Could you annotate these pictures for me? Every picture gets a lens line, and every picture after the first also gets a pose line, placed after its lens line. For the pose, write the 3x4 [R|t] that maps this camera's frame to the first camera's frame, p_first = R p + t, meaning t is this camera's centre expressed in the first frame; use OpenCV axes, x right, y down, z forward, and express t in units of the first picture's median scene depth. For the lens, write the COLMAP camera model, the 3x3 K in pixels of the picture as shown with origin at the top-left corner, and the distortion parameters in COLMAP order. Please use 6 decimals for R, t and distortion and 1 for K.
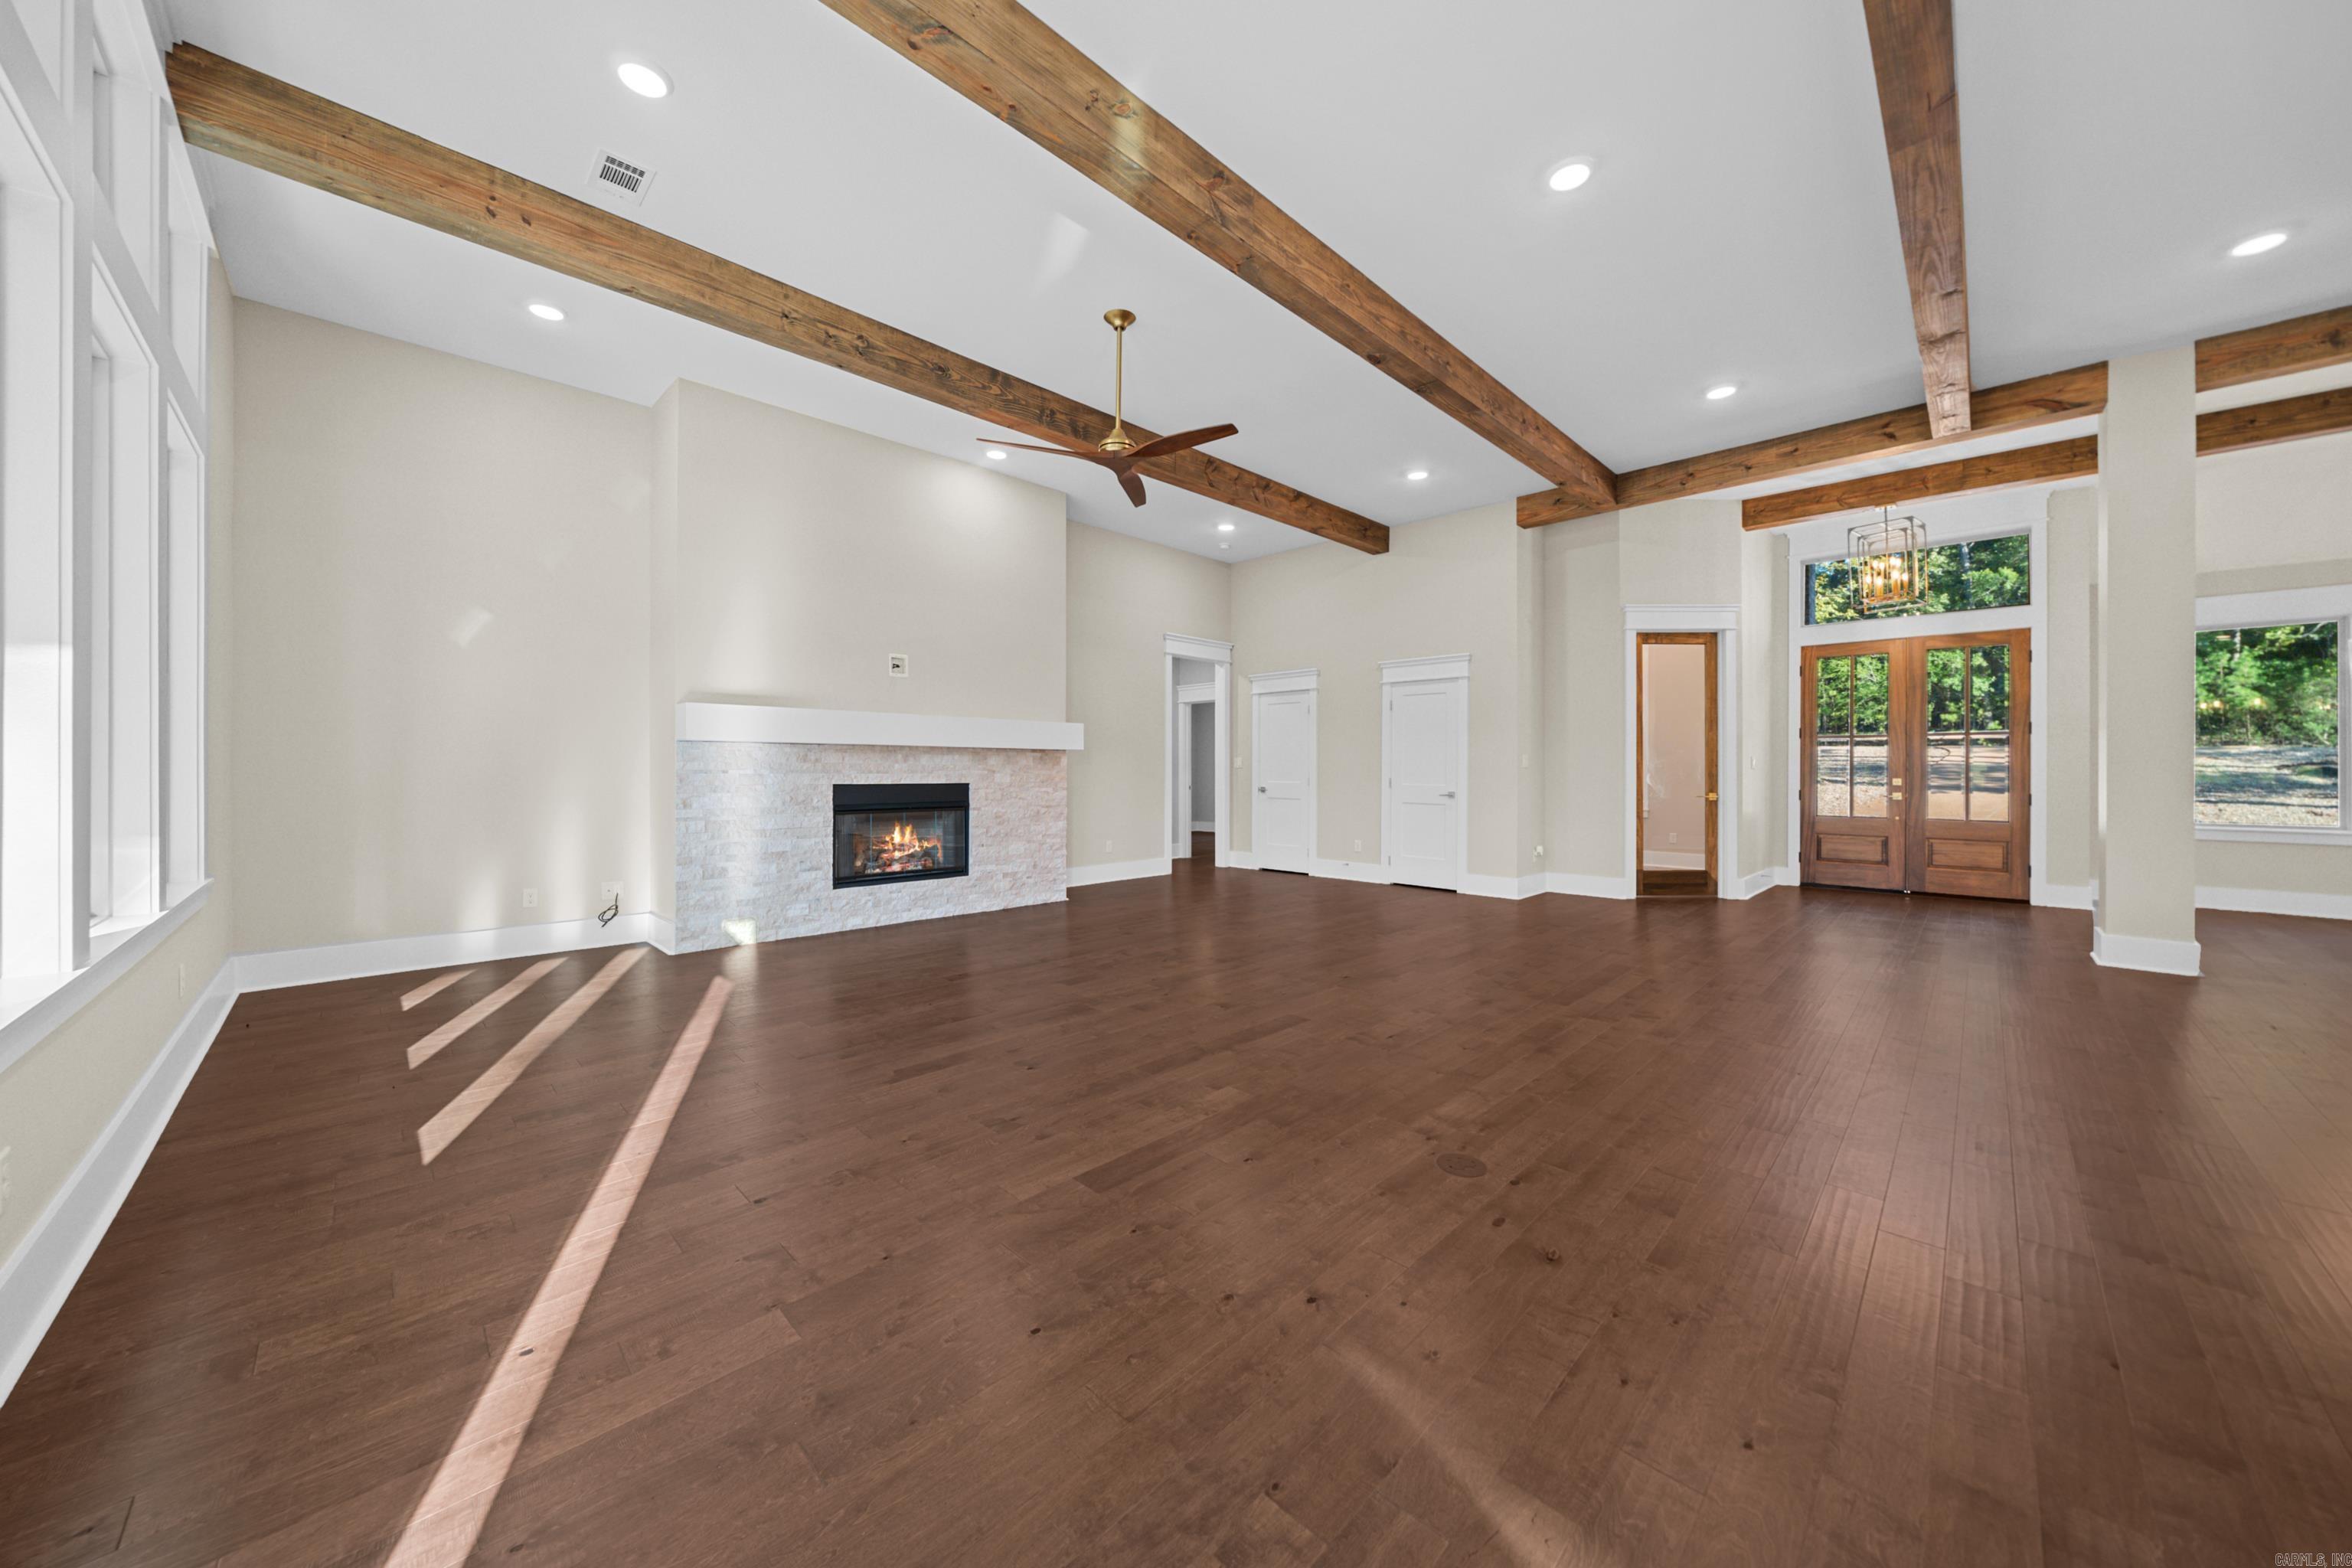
lens RADIAL K [[816.4, 0, 1158.8], [0, 816.4, 770.4], [0, 0, 1]] dist [0.000093, 0.000012]
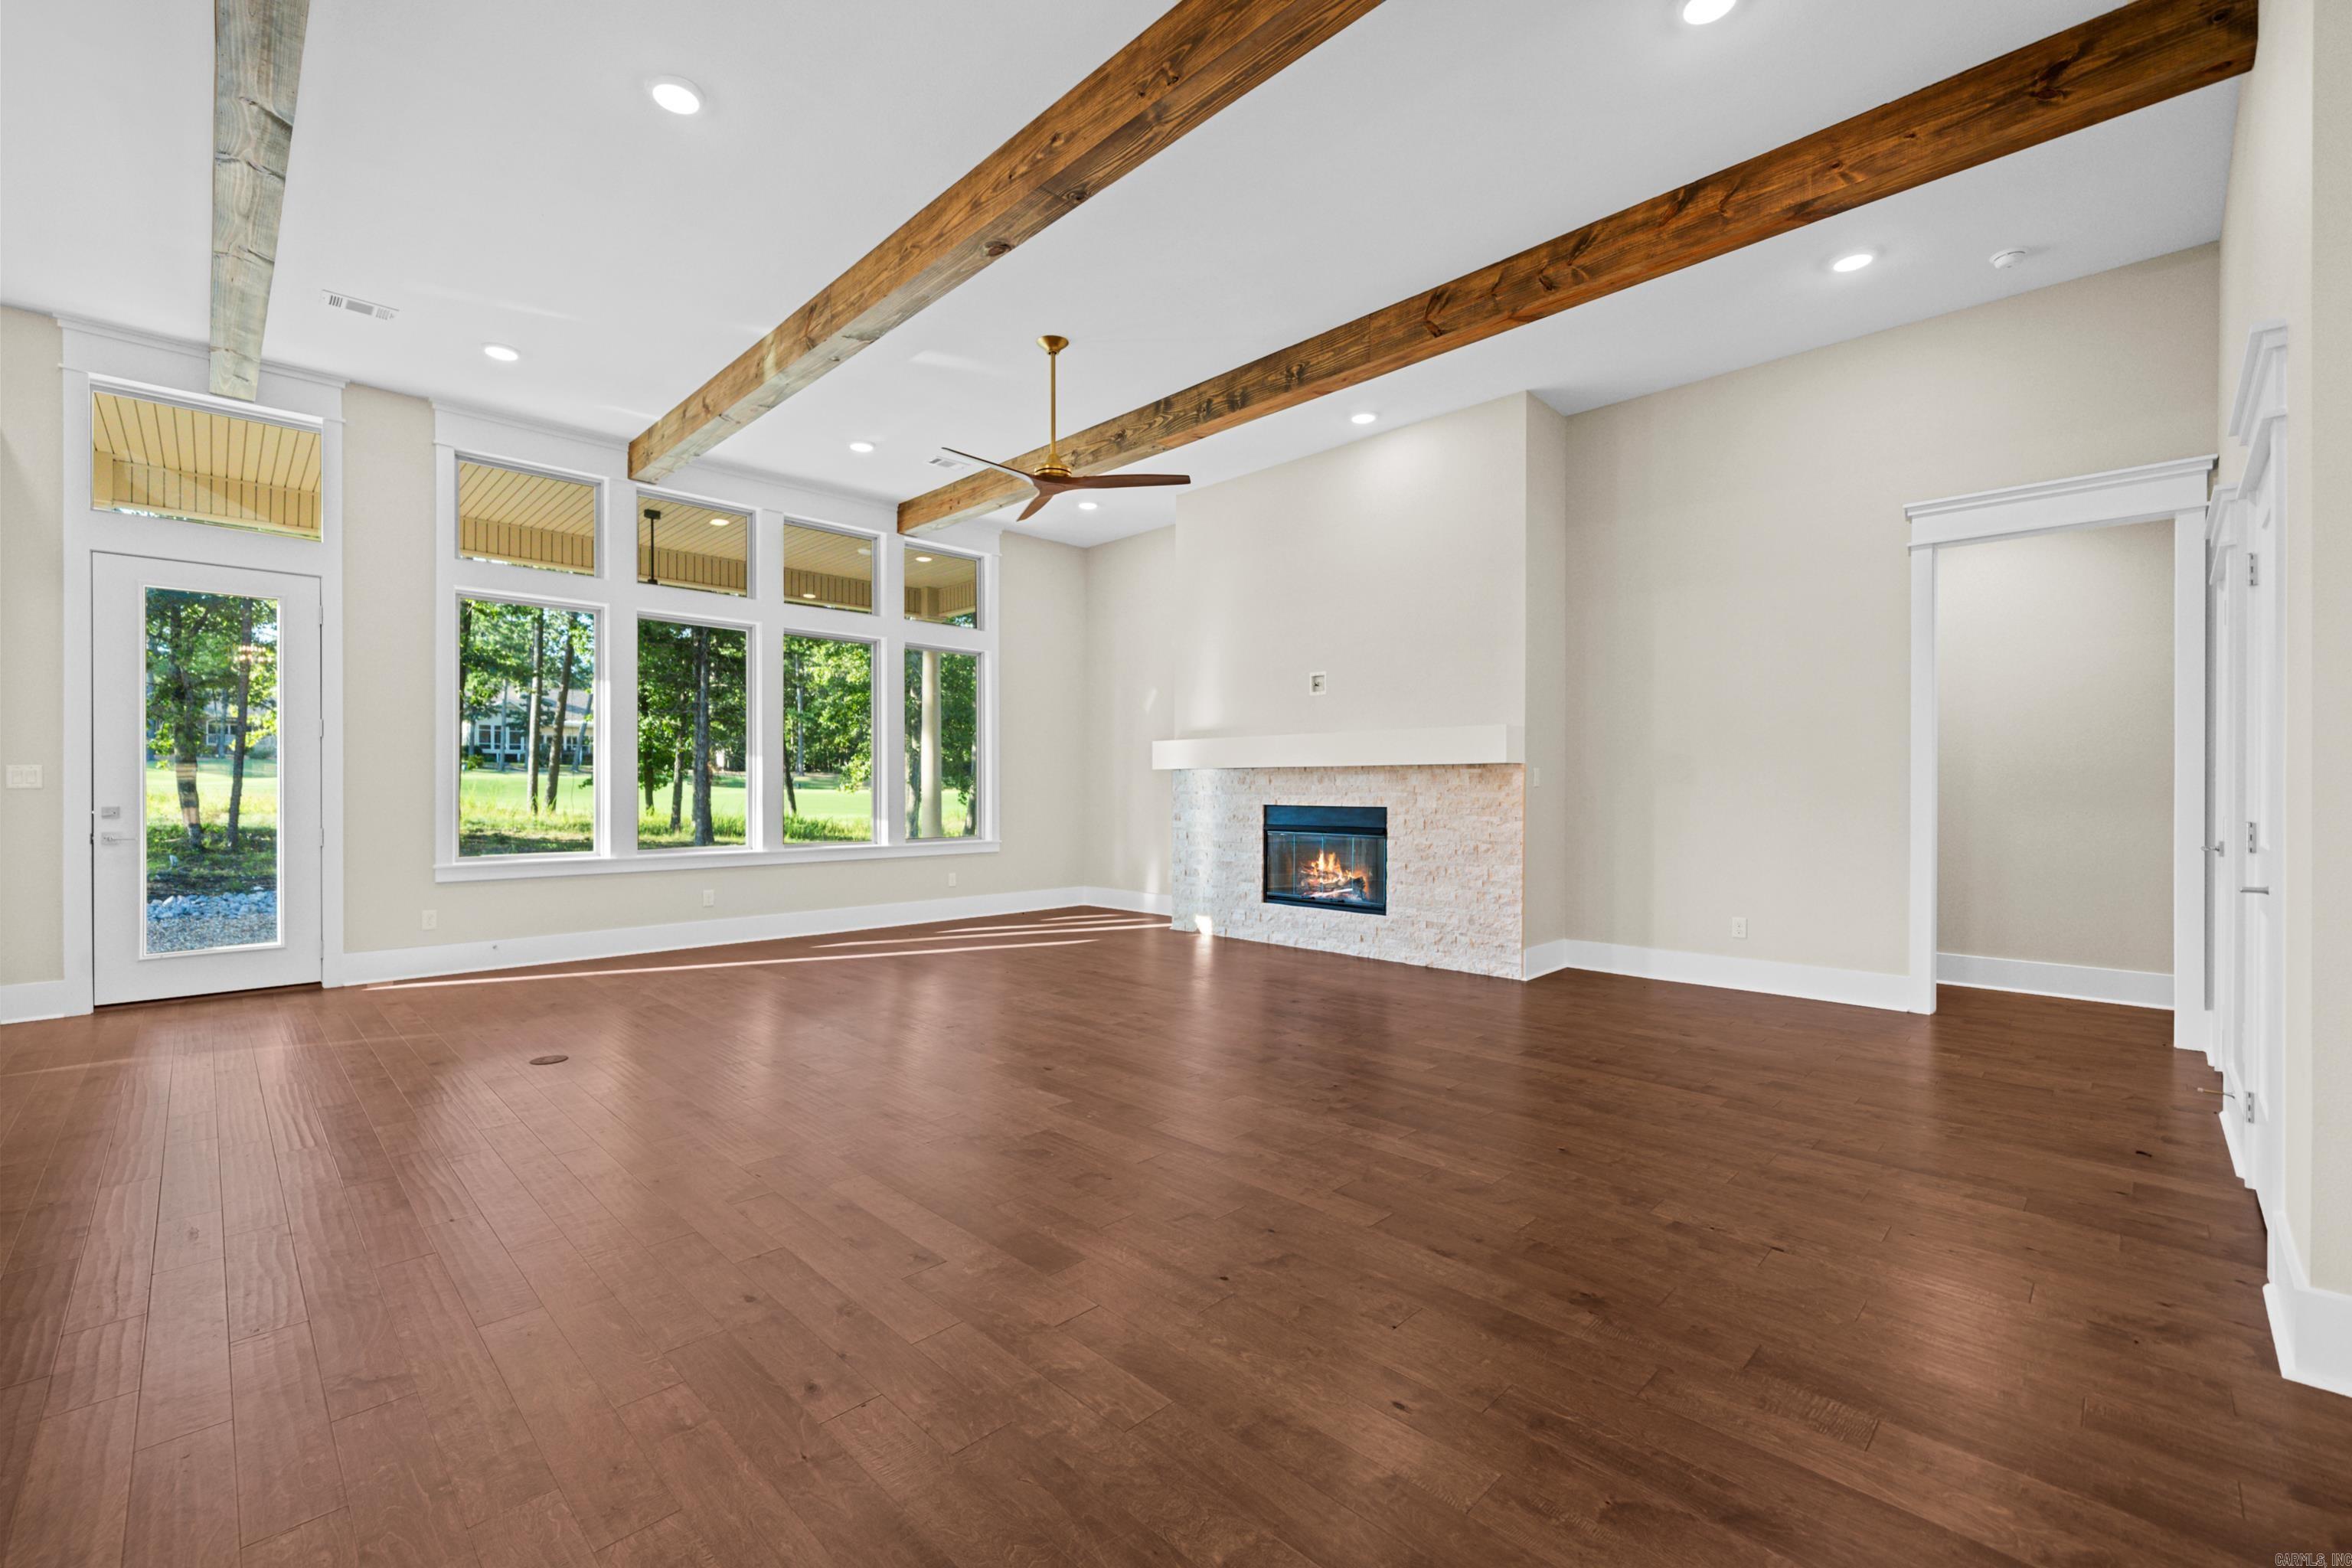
lens RADIAL K [[972.0, 0, 1180.4], [0, 972.0, 791.3], [0, 0, 1]] dist [-0.000848, 0.000402]
pose [[0.014875, 0.001455, -0.999888, 0.811405], [-0.000193, 0.999999, 0.001452, -0.002344], [0.999889, 0.000172, 0.014875, 0.802860]]
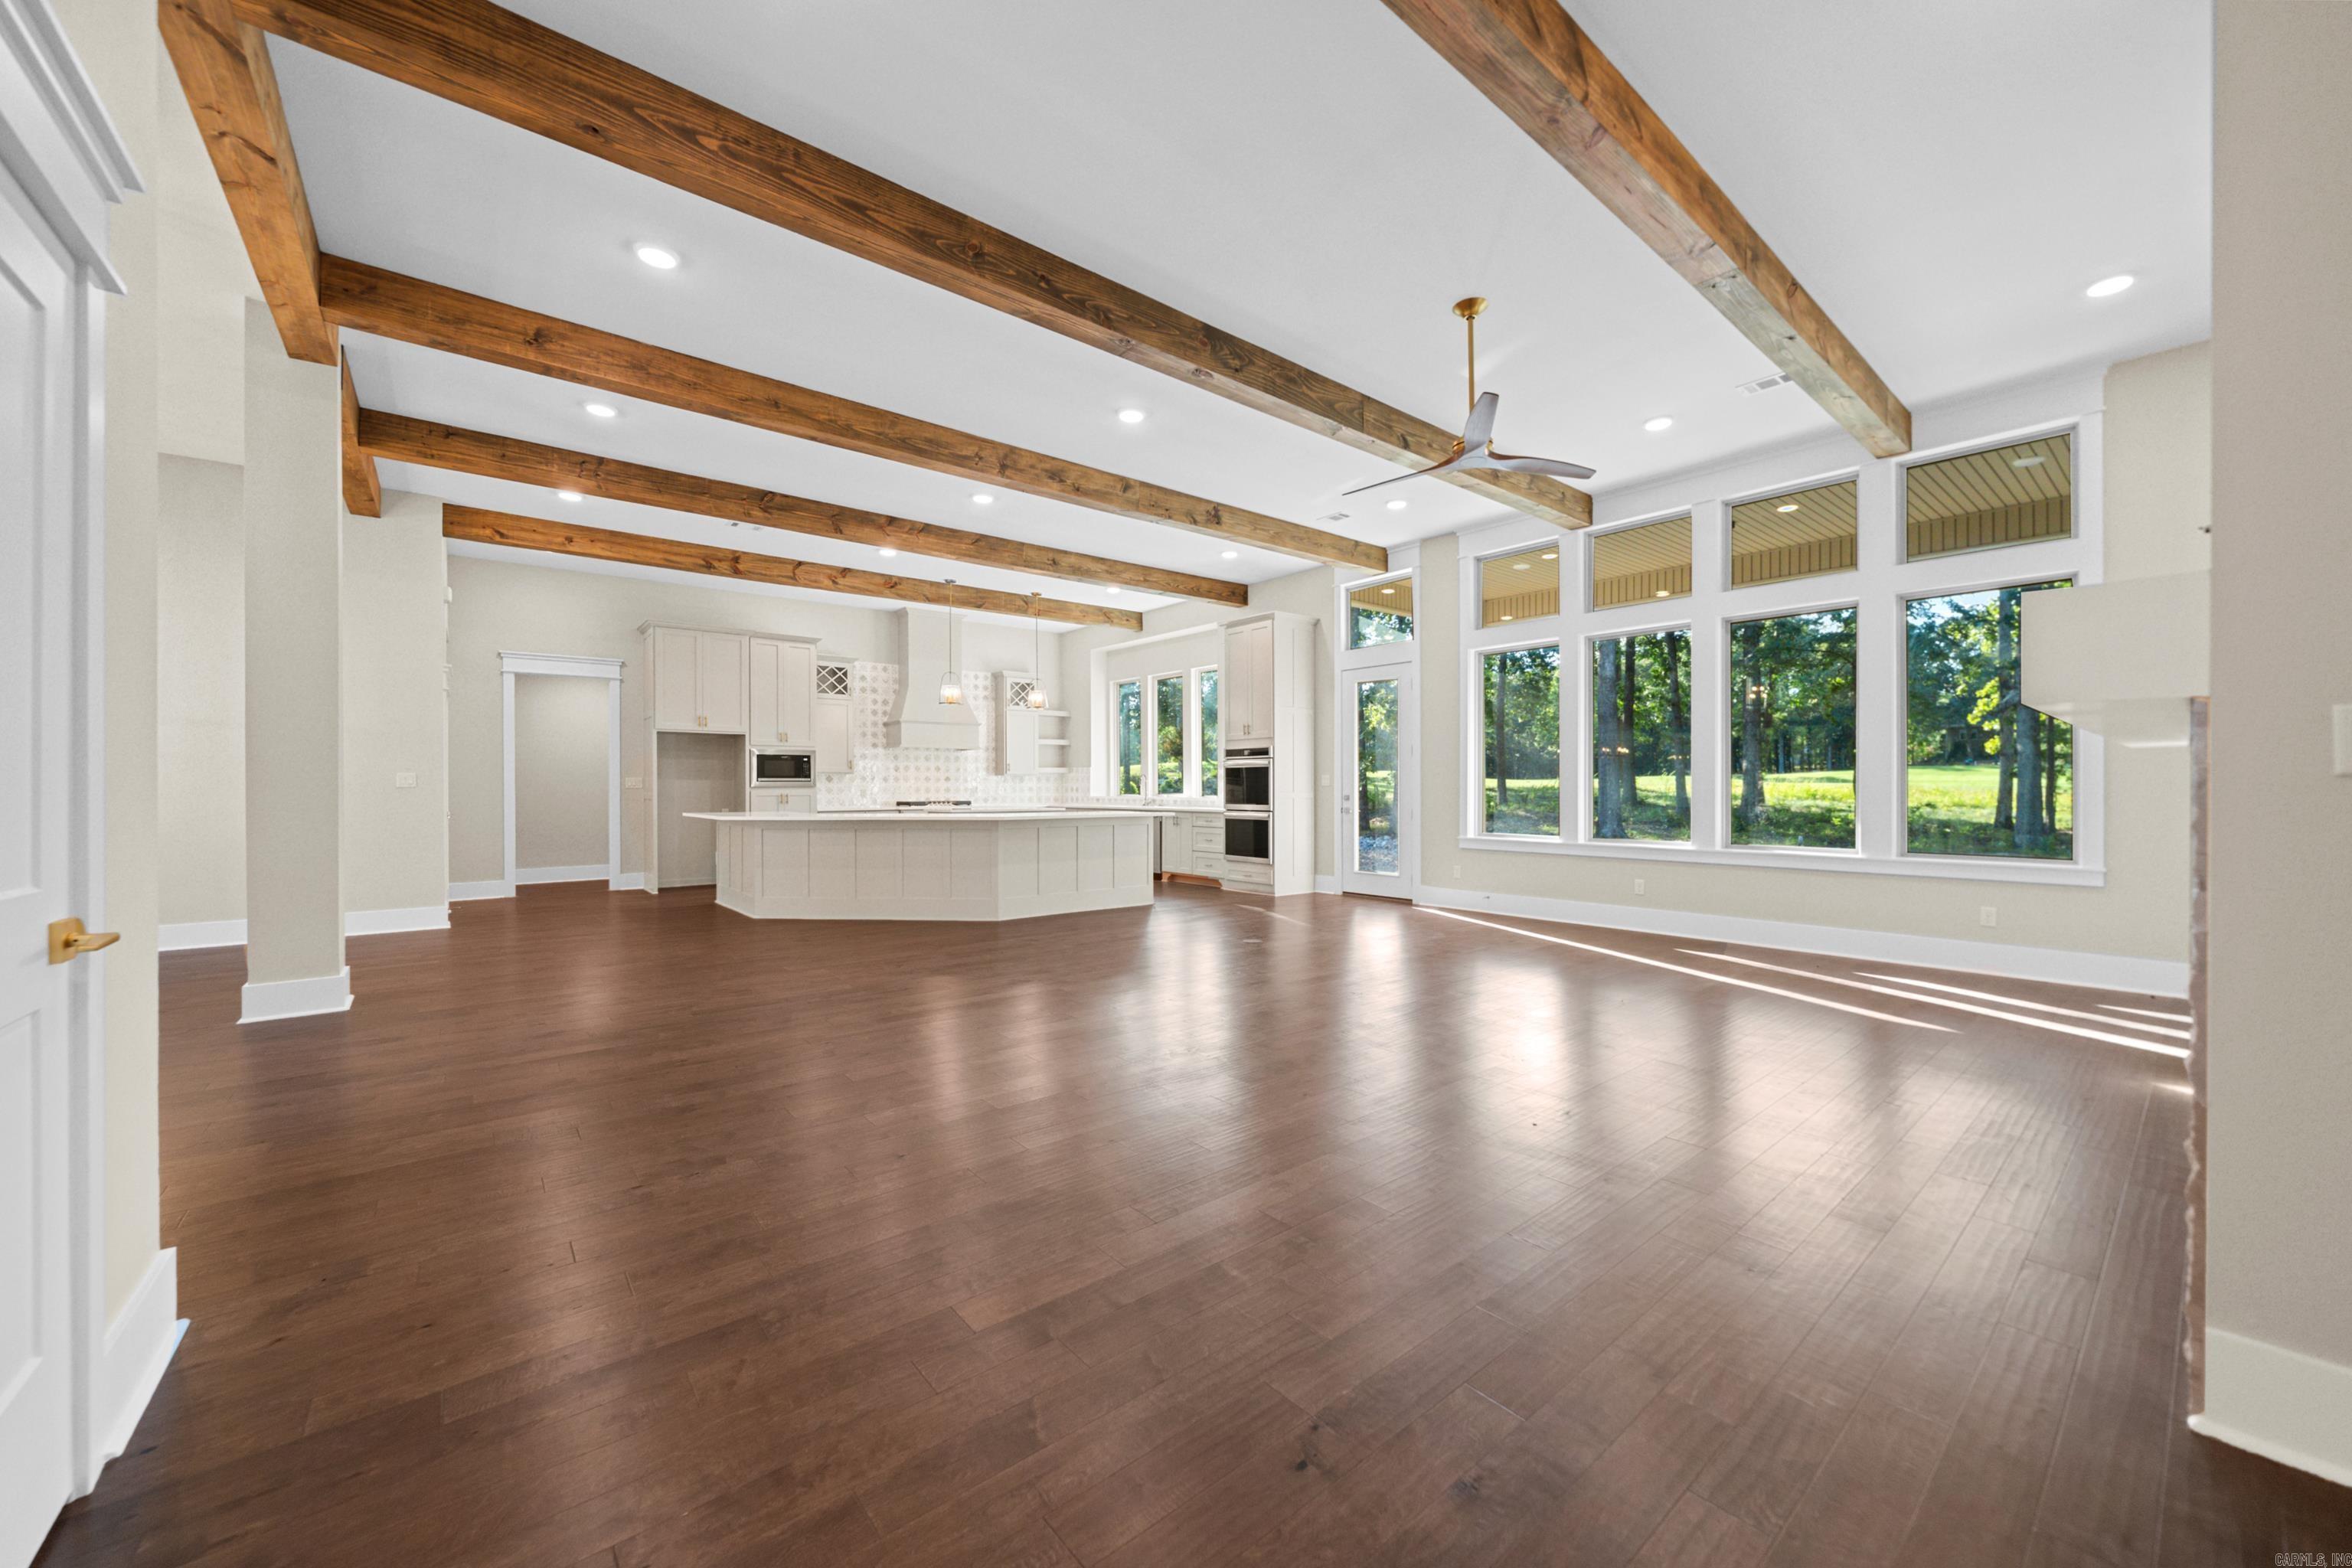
lens RADIAL K [[874.9, 0, 1179.7], [0, 874.9, 786.4], [0, 0, 1]] dist [-0.001492, -0.000117]
pose [[-0.996454, -0.000789, 0.084141, 0.140441], [-0.000806, 1.000000, -0.000174, -0.002478], [-0.084141, -0.000241, -0.996454, 1.430296]]
